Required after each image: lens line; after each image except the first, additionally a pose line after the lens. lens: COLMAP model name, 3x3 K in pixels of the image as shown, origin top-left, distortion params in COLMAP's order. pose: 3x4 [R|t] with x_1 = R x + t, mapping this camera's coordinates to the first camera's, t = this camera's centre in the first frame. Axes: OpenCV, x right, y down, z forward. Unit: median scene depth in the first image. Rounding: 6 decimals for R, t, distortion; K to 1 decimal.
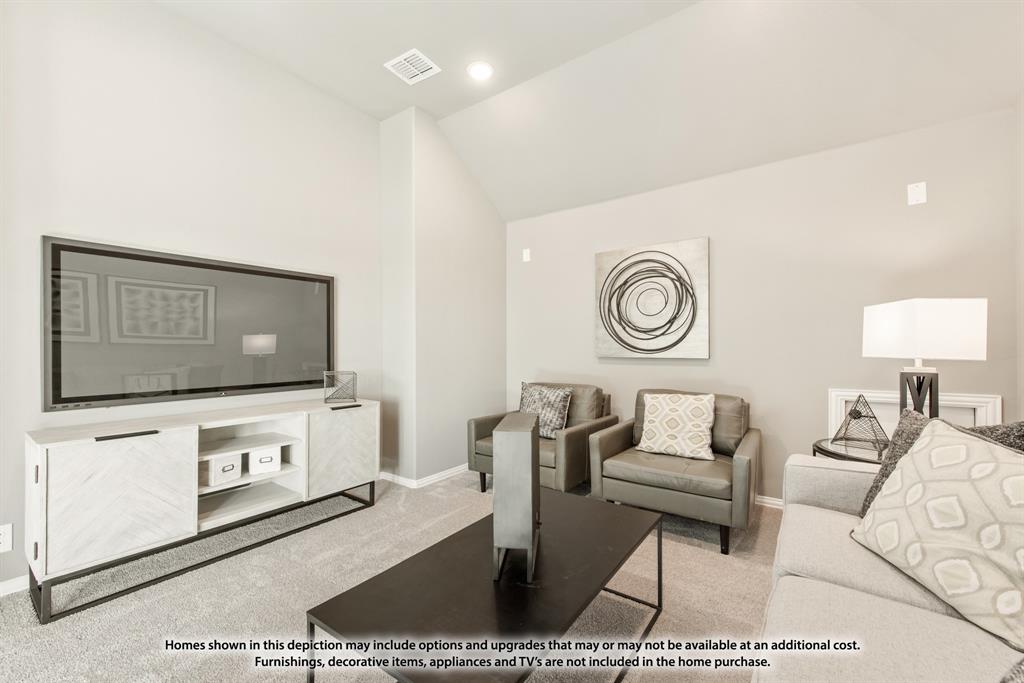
lens RADIAL K [[404.5, 0, 512.0], [0, 404.5, 341.5], [0, 0, 1]] dist [0.001096, -0.000116]
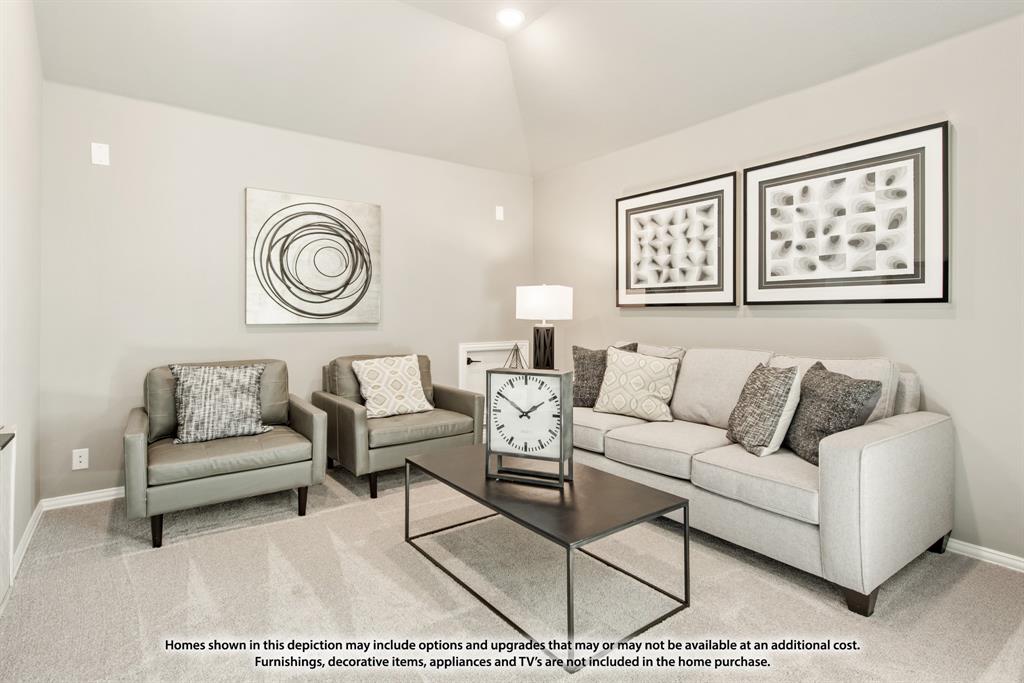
lens RADIAL K [[528.4, 0, 515.4], [0, 528.4, 309.2], [0, 0, 1]] dist [-0.000629, -0.000178]
pose [[0.297563, 0.011878, 0.954628, -0.686257], [-0.017227, 0.999827, -0.007070, 0.010122], [-0.954547, -0.014341, 0.297716, 0.258325]]
